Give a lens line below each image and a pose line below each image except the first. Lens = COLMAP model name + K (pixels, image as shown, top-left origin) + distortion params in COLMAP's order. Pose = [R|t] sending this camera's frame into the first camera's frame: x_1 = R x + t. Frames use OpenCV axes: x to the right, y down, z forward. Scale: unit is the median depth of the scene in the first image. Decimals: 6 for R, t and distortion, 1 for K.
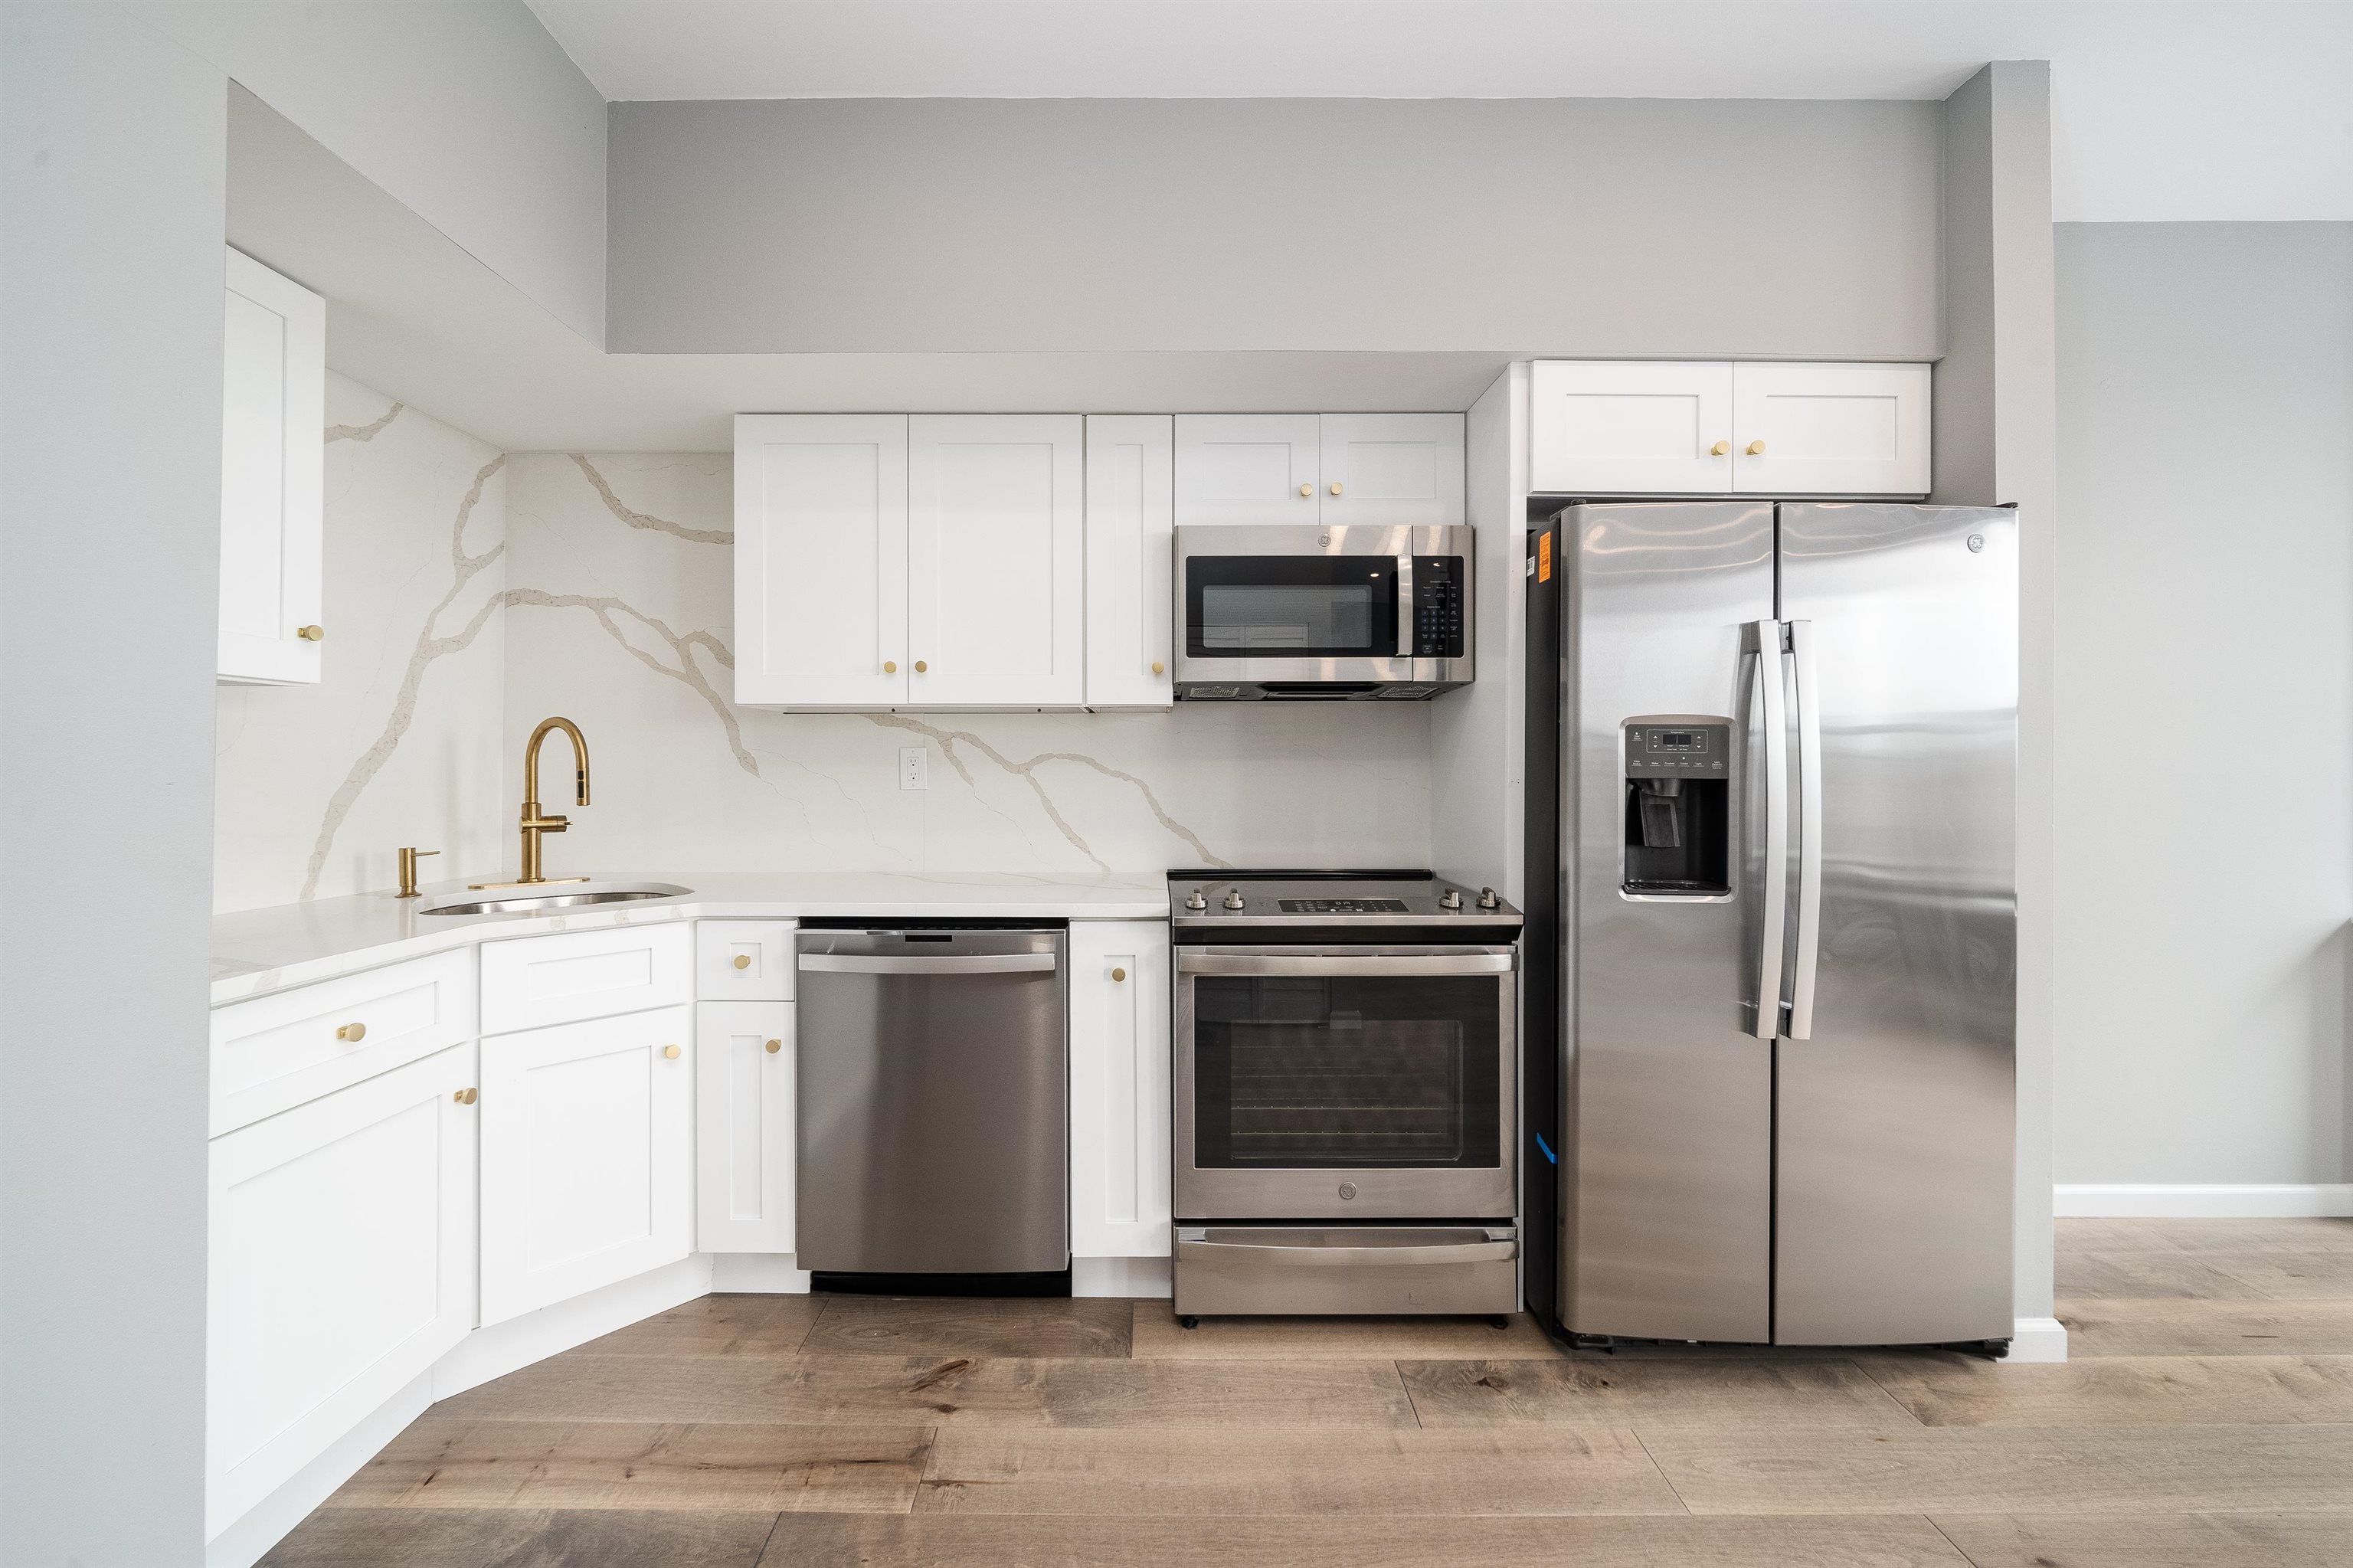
lens RADIAL K [[869.5, 0, 1176.5], [0, 869.5, 784.0], [0, 0, 1]] dist [-0.009590, -0.000032]
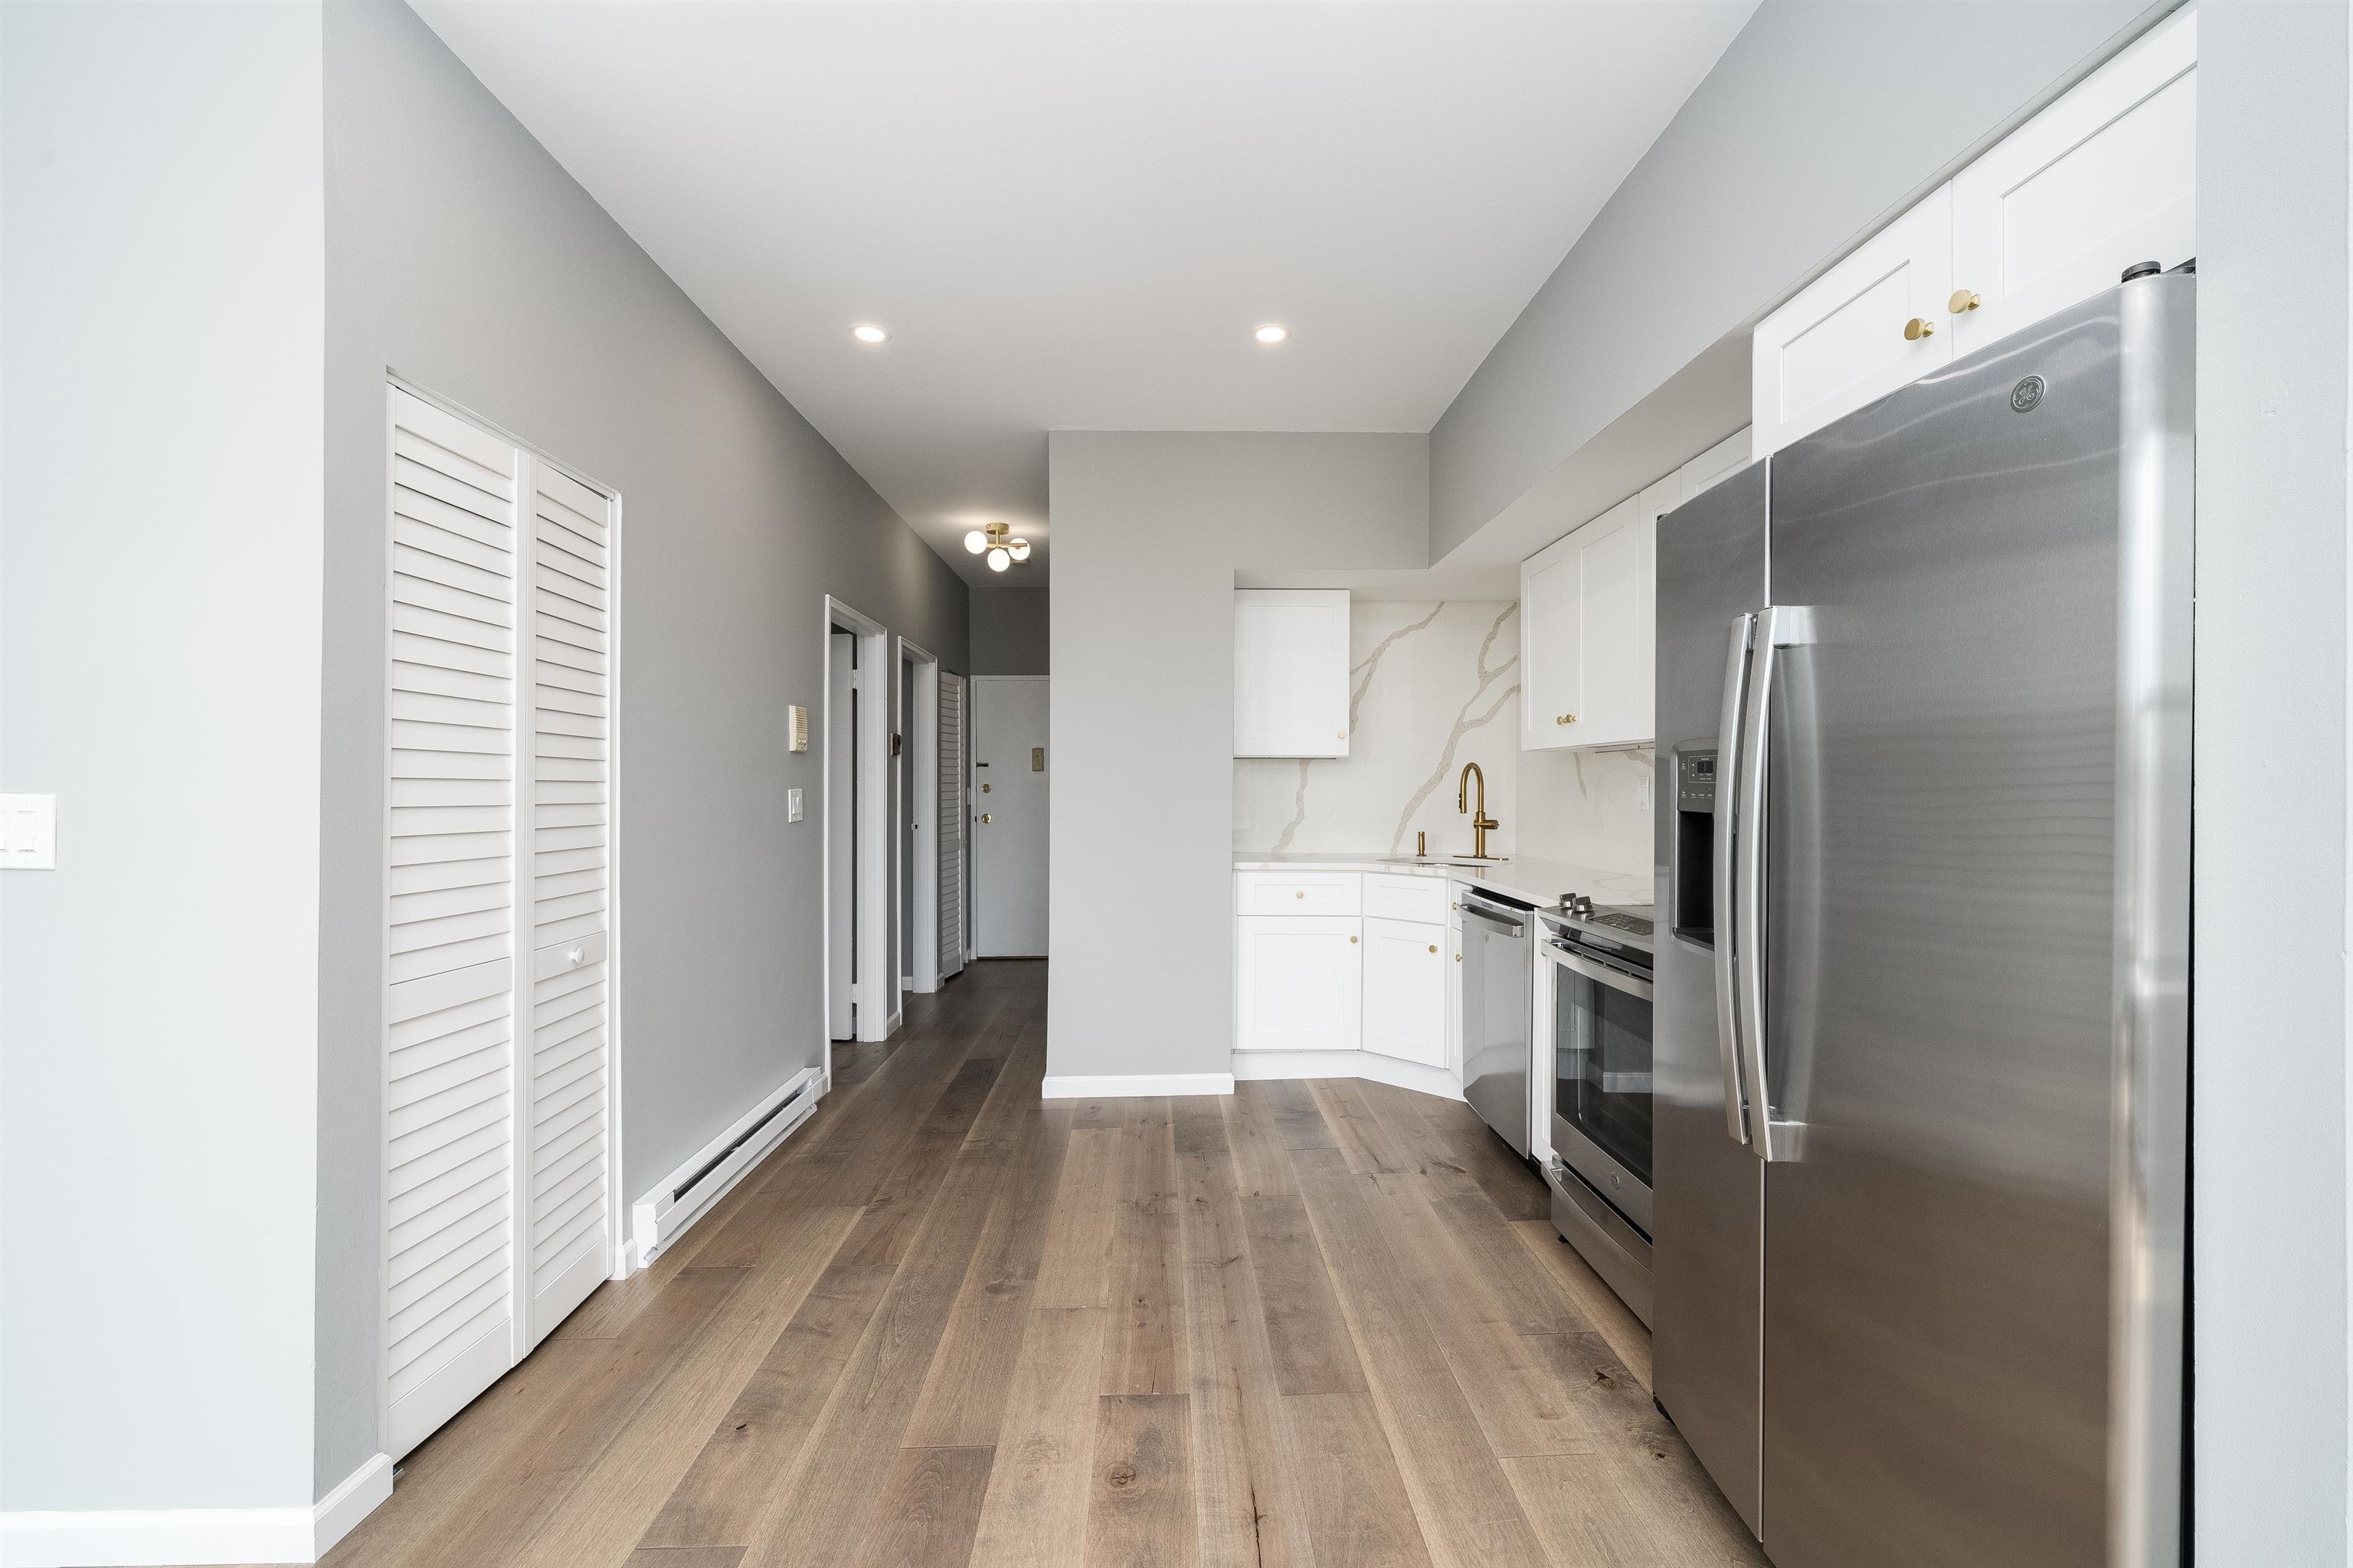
lens RADIAL K [[962.3, 0, 1176.5], [0, 962.3, 784.0], [0, 0, 1]] dist [-0.000331, -0.000065]
pose [[0.019536, -0.003662, -0.999802, 1.533830], [-0.009674, 0.999946, -0.003852, -0.025664], [0.999762, 0.009748, 0.019500, 0.447615]]
